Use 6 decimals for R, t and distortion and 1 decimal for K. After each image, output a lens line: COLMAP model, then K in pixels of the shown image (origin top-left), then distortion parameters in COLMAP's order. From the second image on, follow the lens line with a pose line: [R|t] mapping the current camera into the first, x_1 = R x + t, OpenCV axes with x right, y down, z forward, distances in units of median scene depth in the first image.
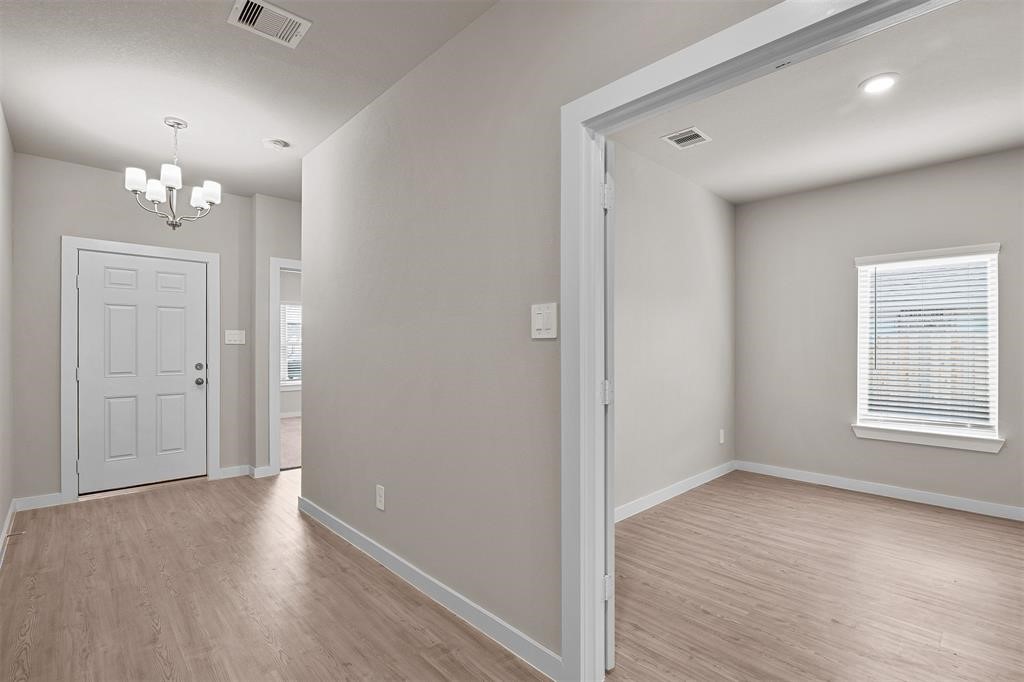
lens RADIAL K [[476.0, 0, 507.3], [0, 476.0, 348.1], [0, 0, 1]] dist [-0.000618, -0.000039]
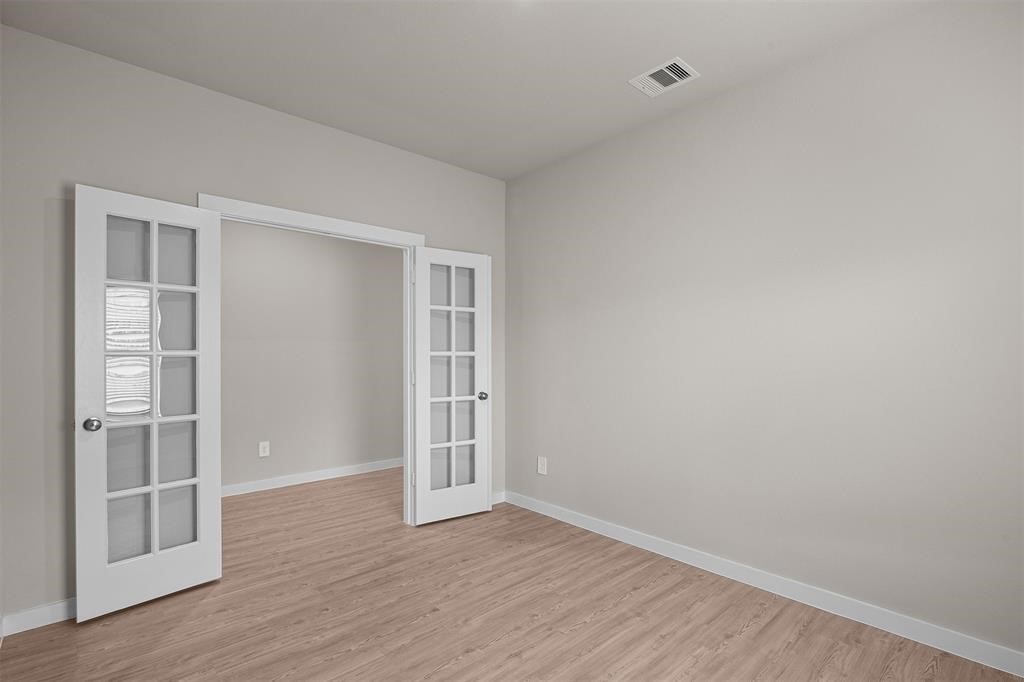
lens RADIAL K [[476.0, 0, 507.3], [0, 476.0, 348.1], [0, 0, 1]] dist [-0.000618, -0.000039]
pose [[-0.024267, -0.007866, -0.999675, 1.193675], [-0.003636, 0.999963, -0.007780, -0.000023], [0.999699, 0.003446, -0.024295, 0.809191]]
